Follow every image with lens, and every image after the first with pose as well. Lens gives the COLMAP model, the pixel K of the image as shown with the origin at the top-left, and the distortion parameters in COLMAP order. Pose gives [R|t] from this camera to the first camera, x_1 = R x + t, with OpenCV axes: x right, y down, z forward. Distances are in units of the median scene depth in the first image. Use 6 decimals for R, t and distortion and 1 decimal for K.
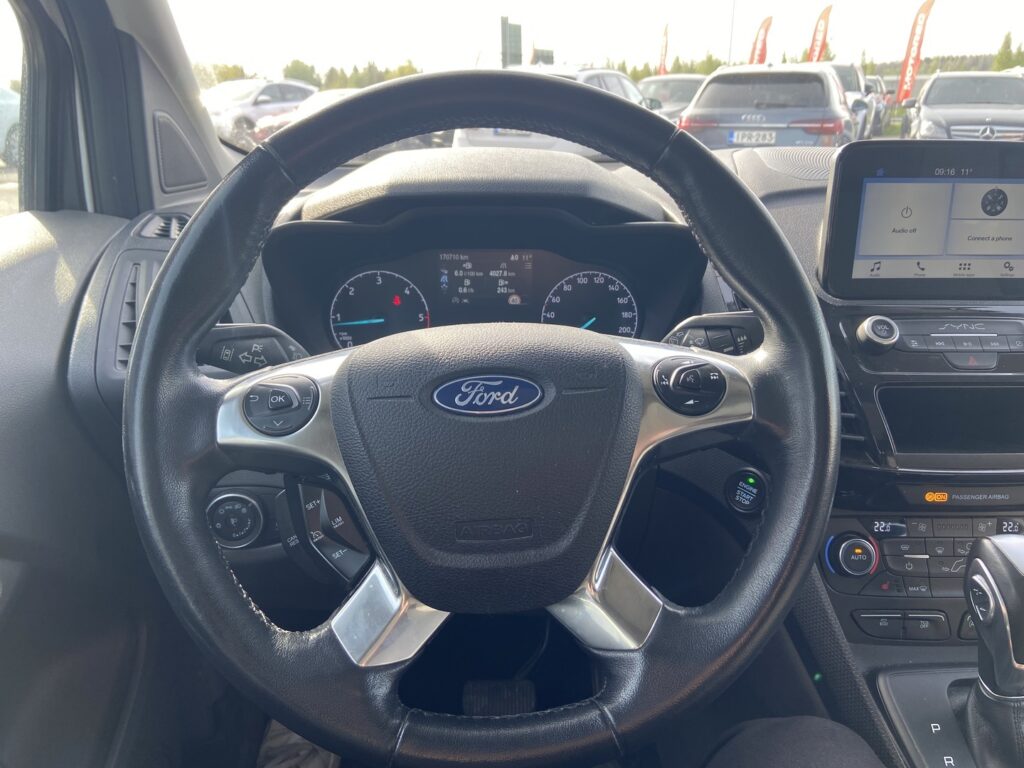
lens RADIAL K [[775.4, 0, 515.8], [0, 775.4, 377.7], [0, 0, 1]] dist [0.126872, -0.153840]
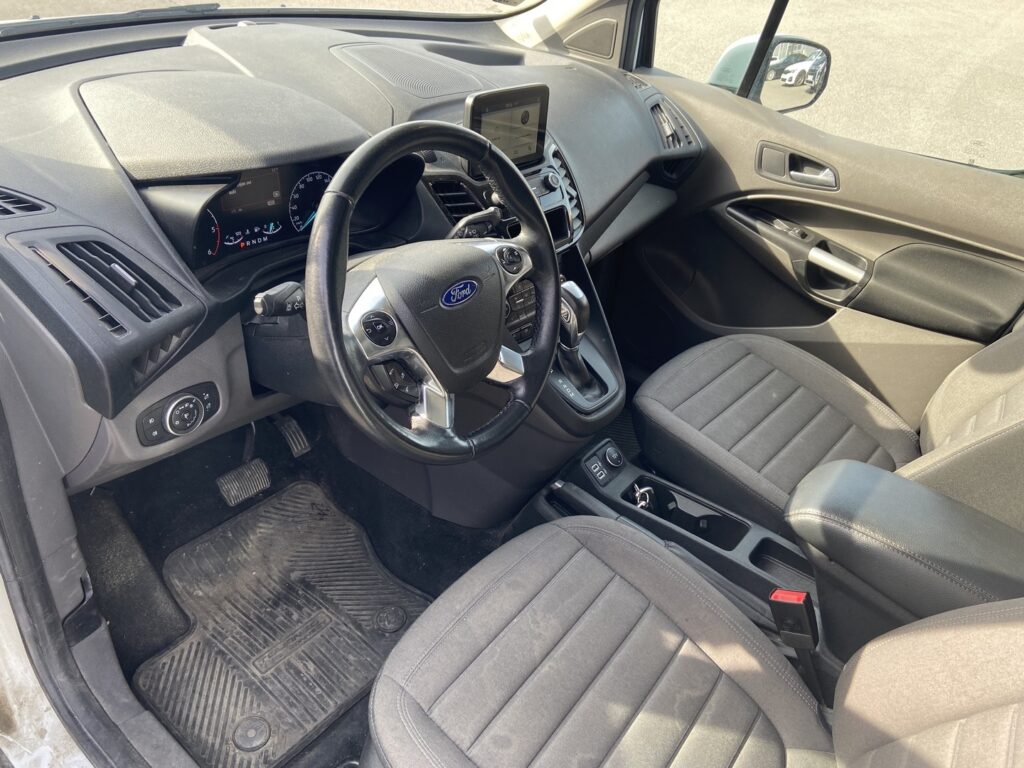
lens RADIAL K [[775.4, 0, 515.8], [0, 775.4, 377.7], [0, 0, 1]] dist [0.126872, -0.153840]
pose [[0.633967, -0.353112, 0.688039, -0.800057], [0.103890, 0.920496, 0.376687, -0.295354], [-0.766350, -0.167327, 0.620249, -0.249183]]
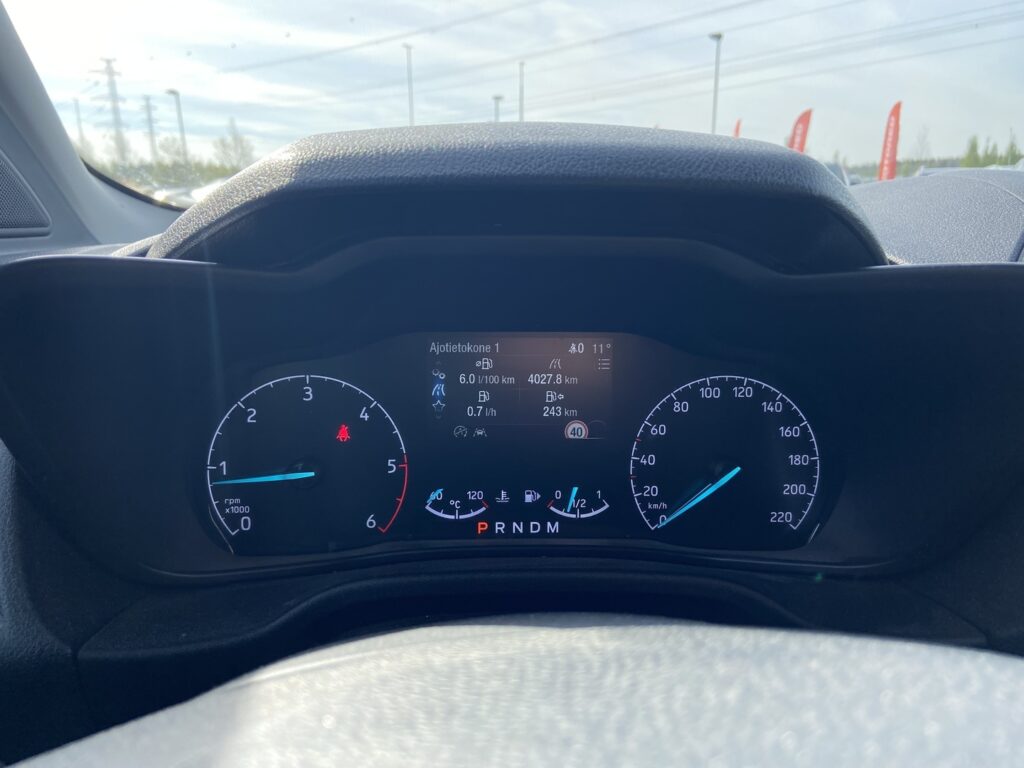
lens RADIAL K [[775.4, 0, 515.8], [0, 775.4, 377.7], [0, 0, 1]] dist [0.126872, -0.153840]
pose [[0.999941, -0.000271, 0.010855, -0.047150], [0.001486, 0.993695, -0.112110, -0.077979], [-0.010756, 0.112120, 0.993636, 0.495088]]
